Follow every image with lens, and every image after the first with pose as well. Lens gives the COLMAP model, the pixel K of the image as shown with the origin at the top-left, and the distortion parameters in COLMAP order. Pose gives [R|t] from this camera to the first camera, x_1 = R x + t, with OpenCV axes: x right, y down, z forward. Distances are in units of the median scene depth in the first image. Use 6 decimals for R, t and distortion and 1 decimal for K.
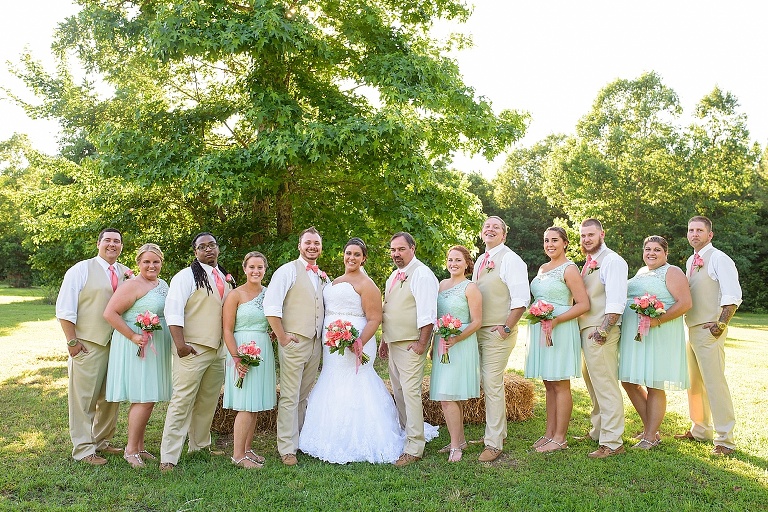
lens RADIAL K [[795.7, 0, 384.0], [0, 795.7, 256.0], [0, 0, 1]] dist [-0.066889, 0.001725]
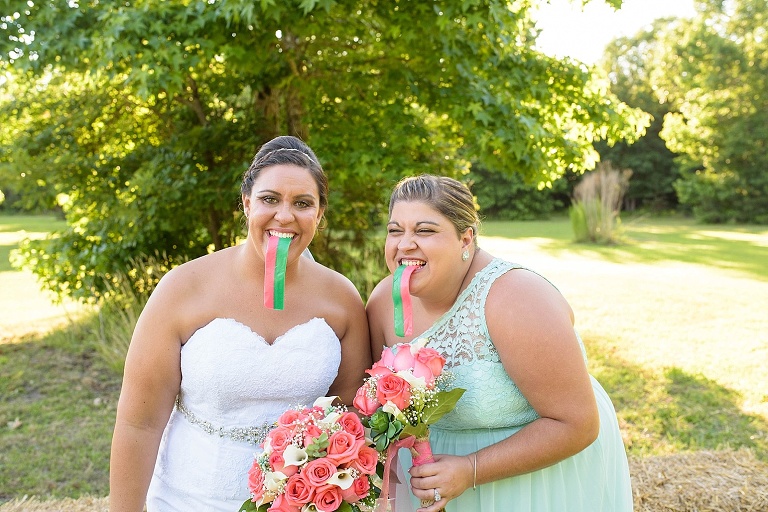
lens RADIAL K [[795.7, 0, 384.0], [0, 795.7, 256.0], [0, 0, 1]] dist [-0.066889, 0.001725]
pose [[0.993205, -0.030896, -0.112199, 0.019189], [0.043111, 0.993201, 0.108131, -0.004360], [0.108095, -0.112233, 0.987785, 0.410727]]
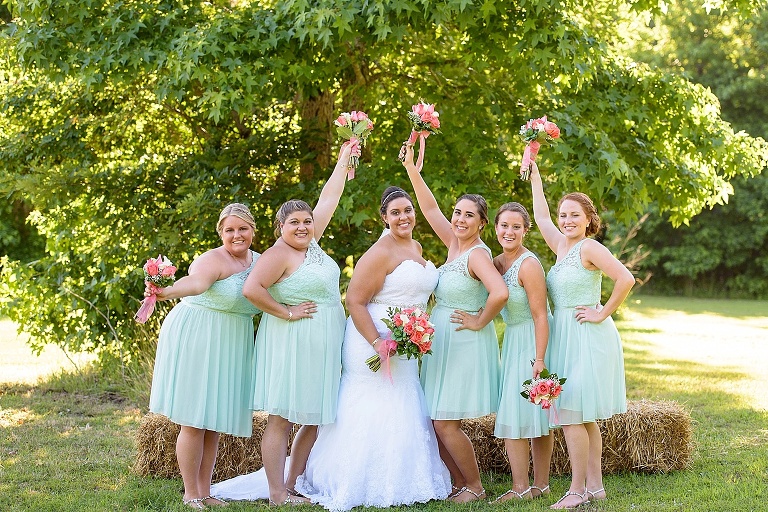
lens RADIAL K [[1979.2, 0, 384.0], [0, 1979.2, 256.0], [0, 0, 1]] dist [0.073551, -5.048297]
pose [[0.985053, -0.000159, -0.172249, 0.140555], [0.006989, 0.999213, 0.039043, -0.018722], [0.172108, -0.039663, 0.984279, -0.347757]]
